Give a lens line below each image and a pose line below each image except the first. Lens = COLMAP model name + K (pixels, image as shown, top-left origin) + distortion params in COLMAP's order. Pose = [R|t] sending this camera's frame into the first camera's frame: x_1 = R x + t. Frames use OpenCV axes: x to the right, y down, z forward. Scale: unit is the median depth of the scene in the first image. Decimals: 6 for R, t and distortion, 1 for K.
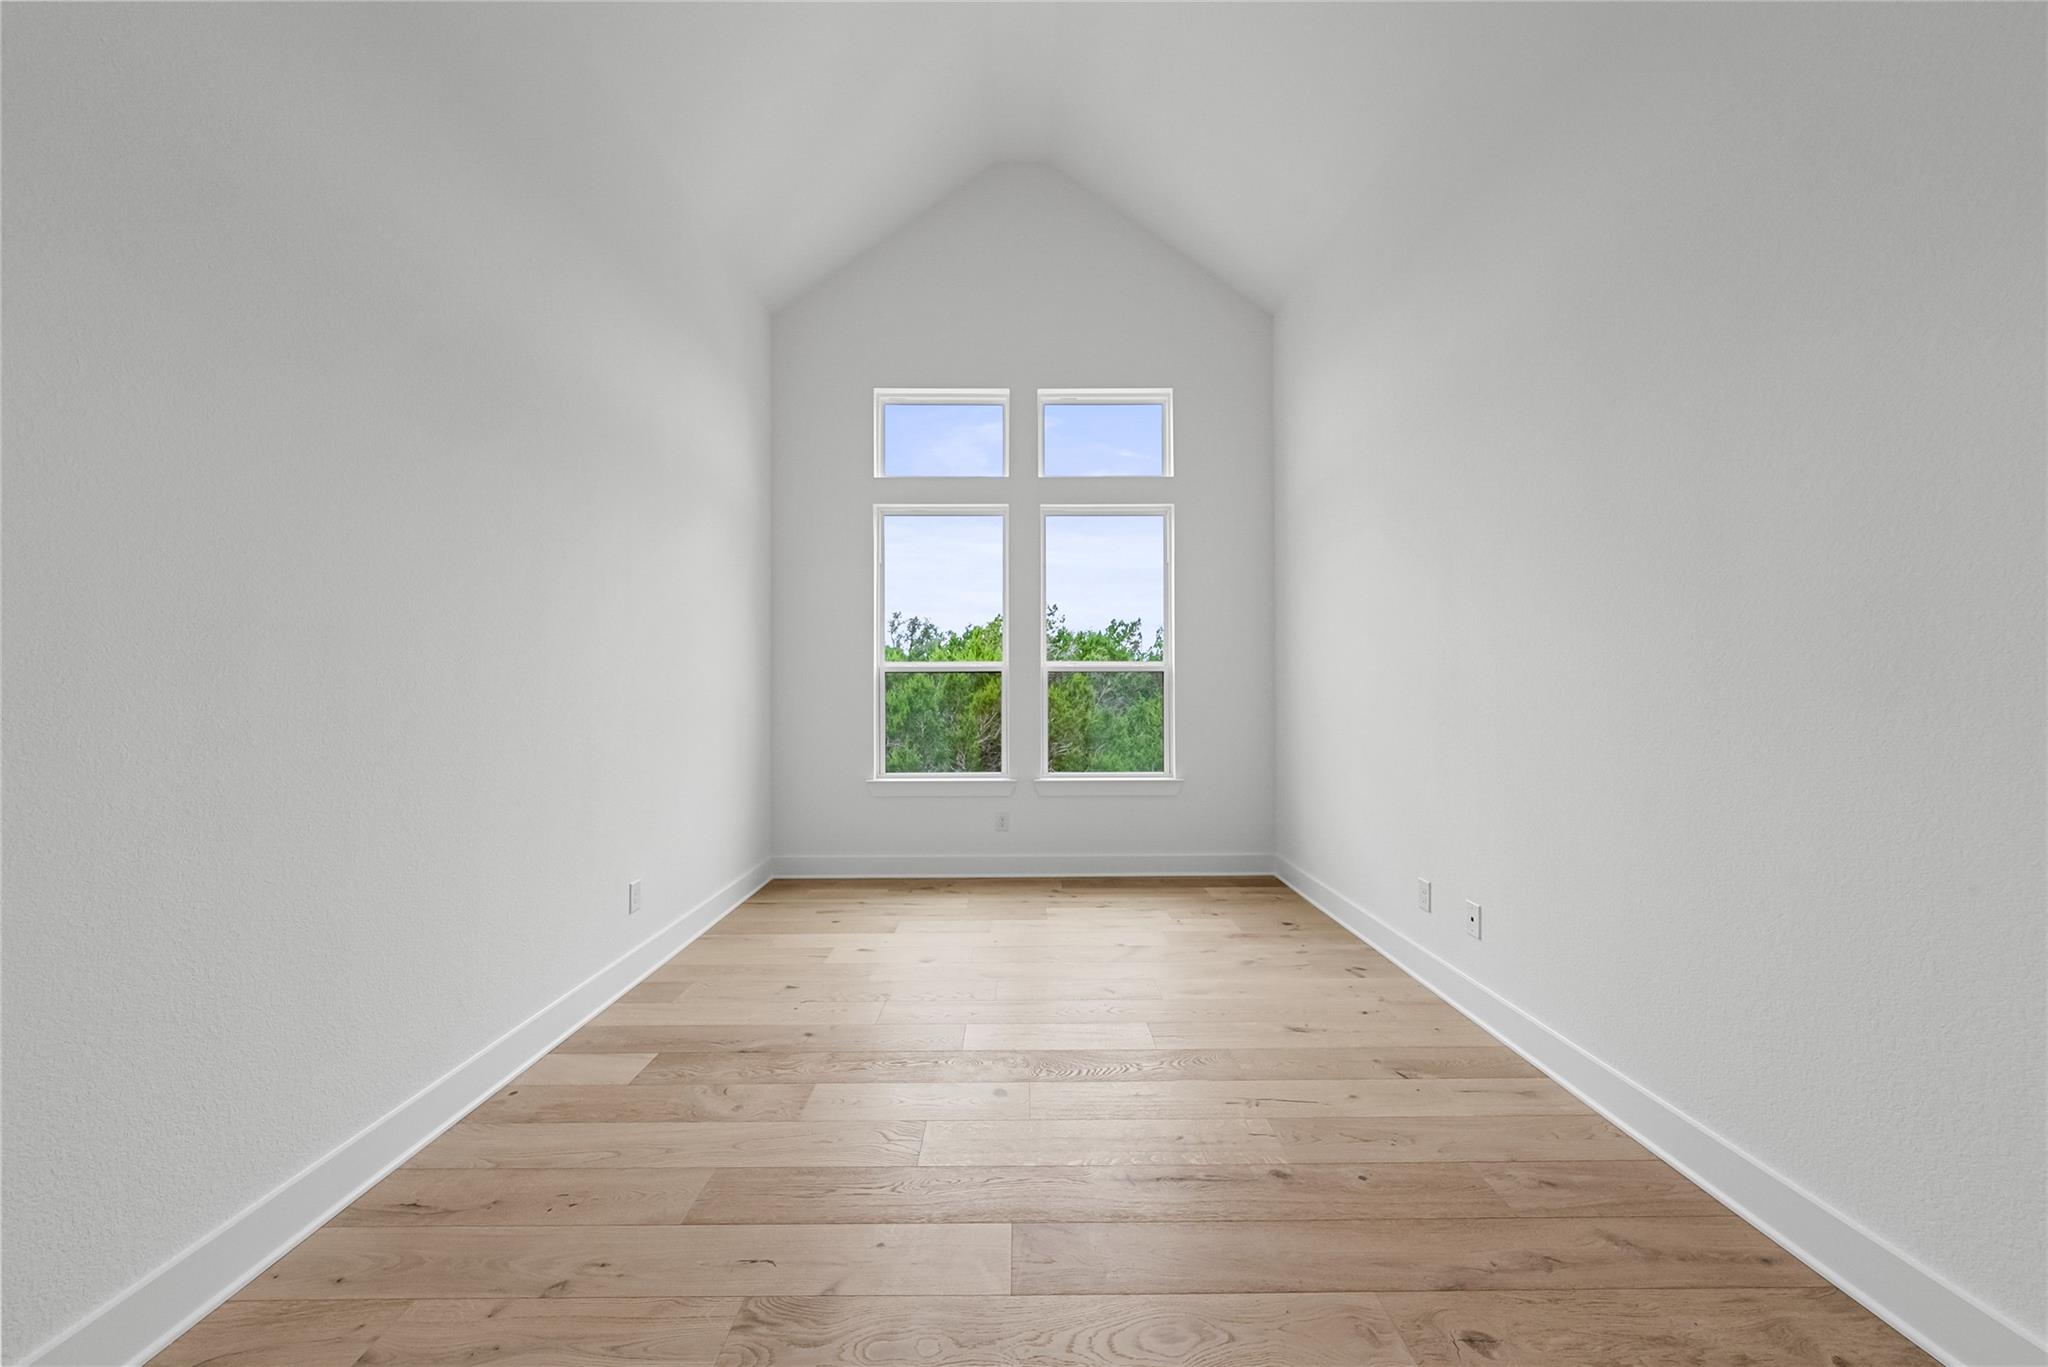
lens RADIAL K [[646.4, 0, 1024.0], [0, 646.4, 683.5], [0, 0, 1]] dist [0.000031, 0.000000]
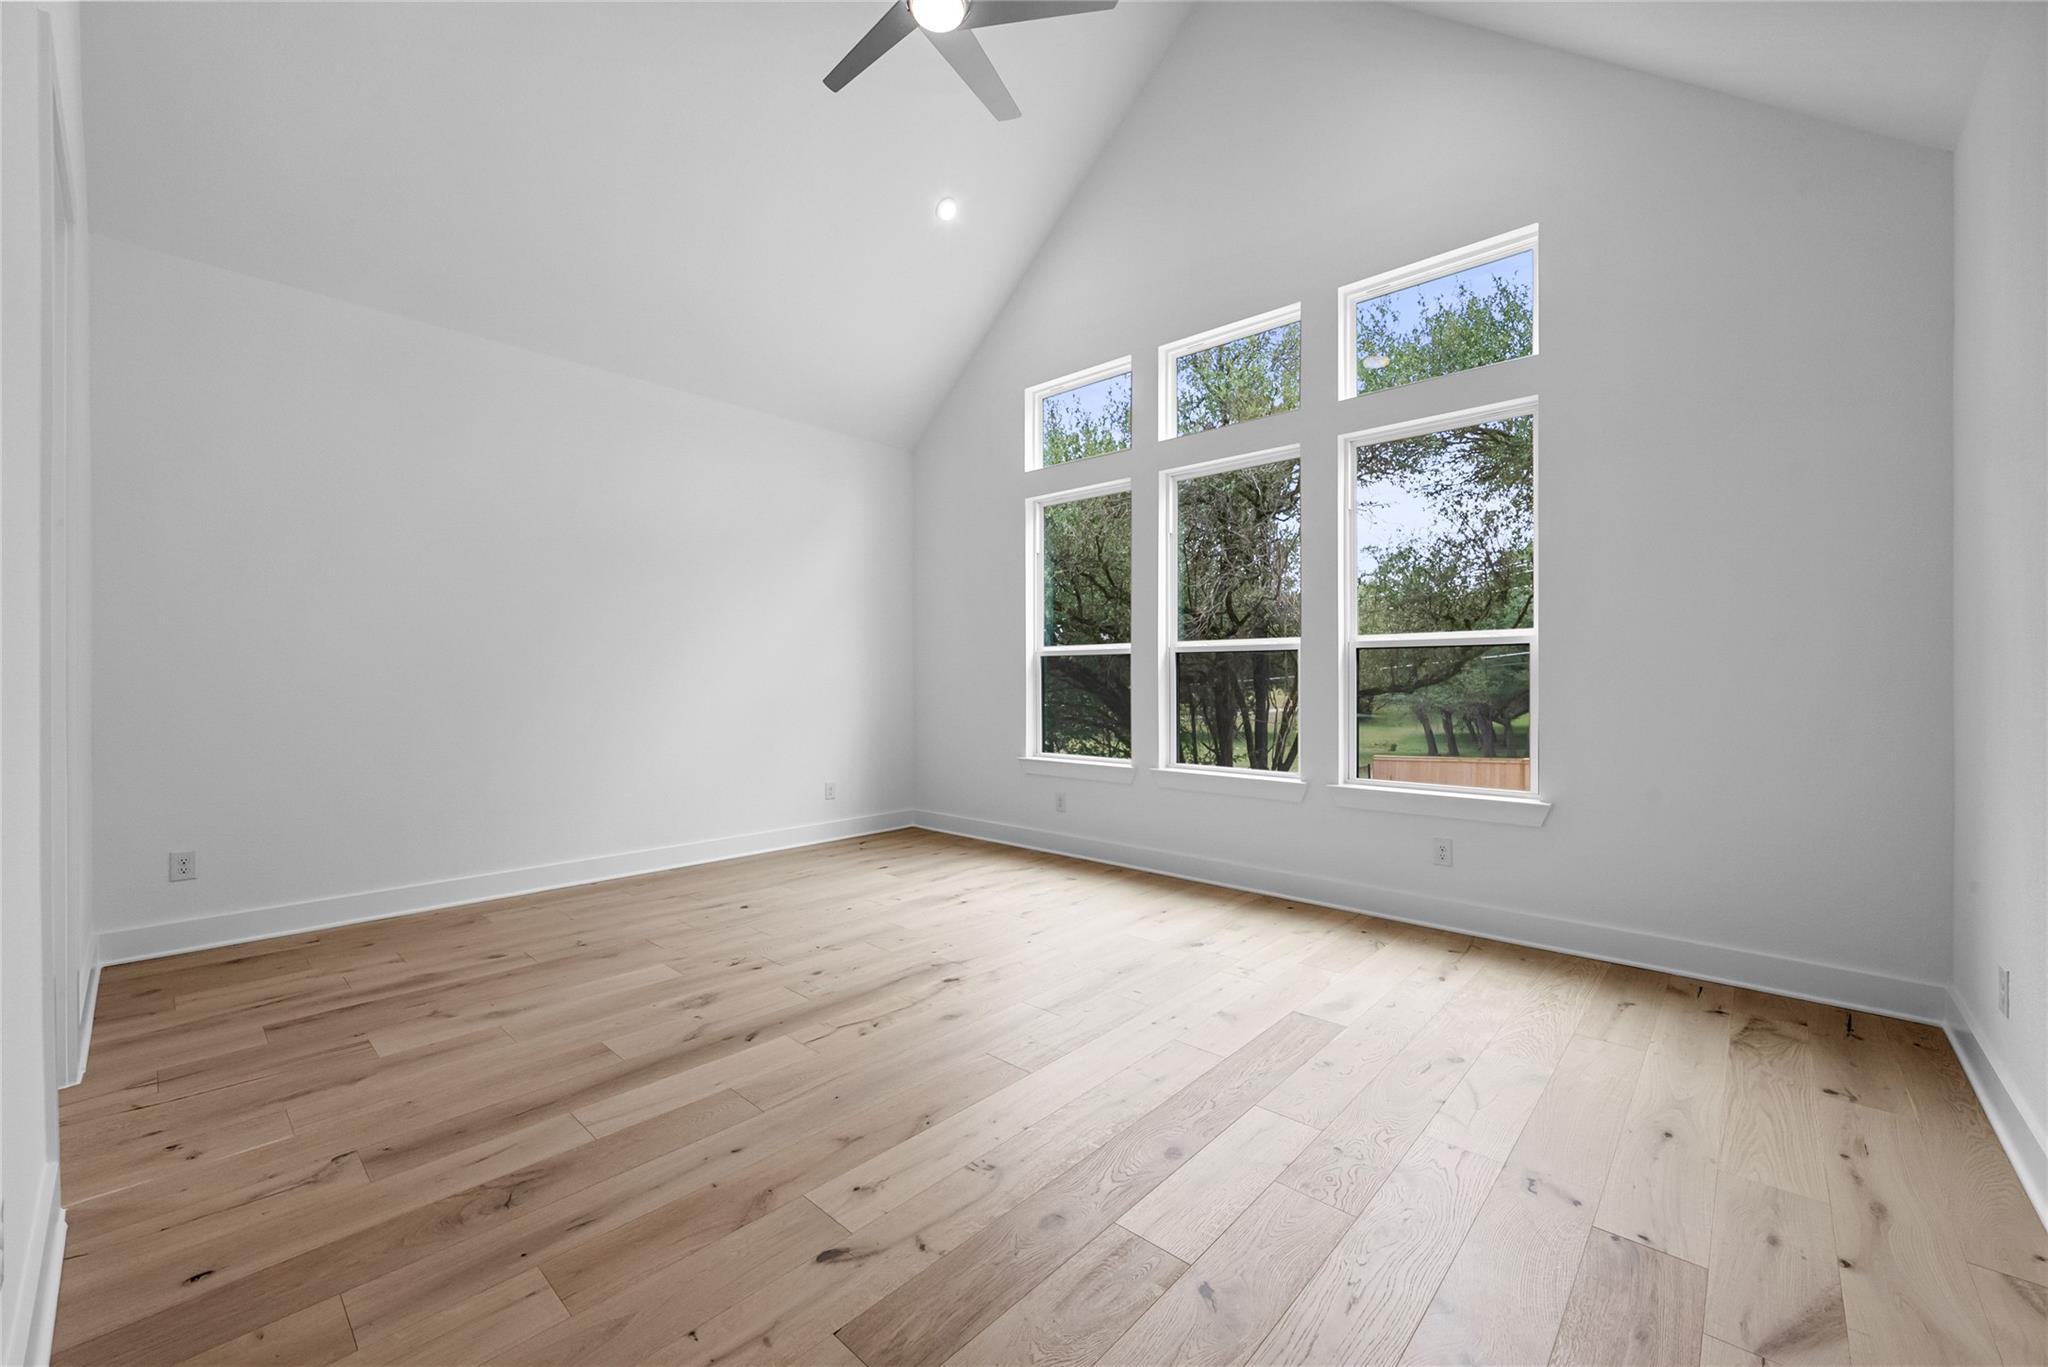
lens RADIAL K [[824.2, 0, 1024.0], [0, 824.2, 683.5], [0, 0, 1]] dist [-0.002325, 0.000391]
pose [[0.701375, 0.005086, -0.712775, 0.722646], [0.011882, 0.999752, 0.018826, 0.000152], [0.712694, -0.021673, 0.701140, 0.034402]]
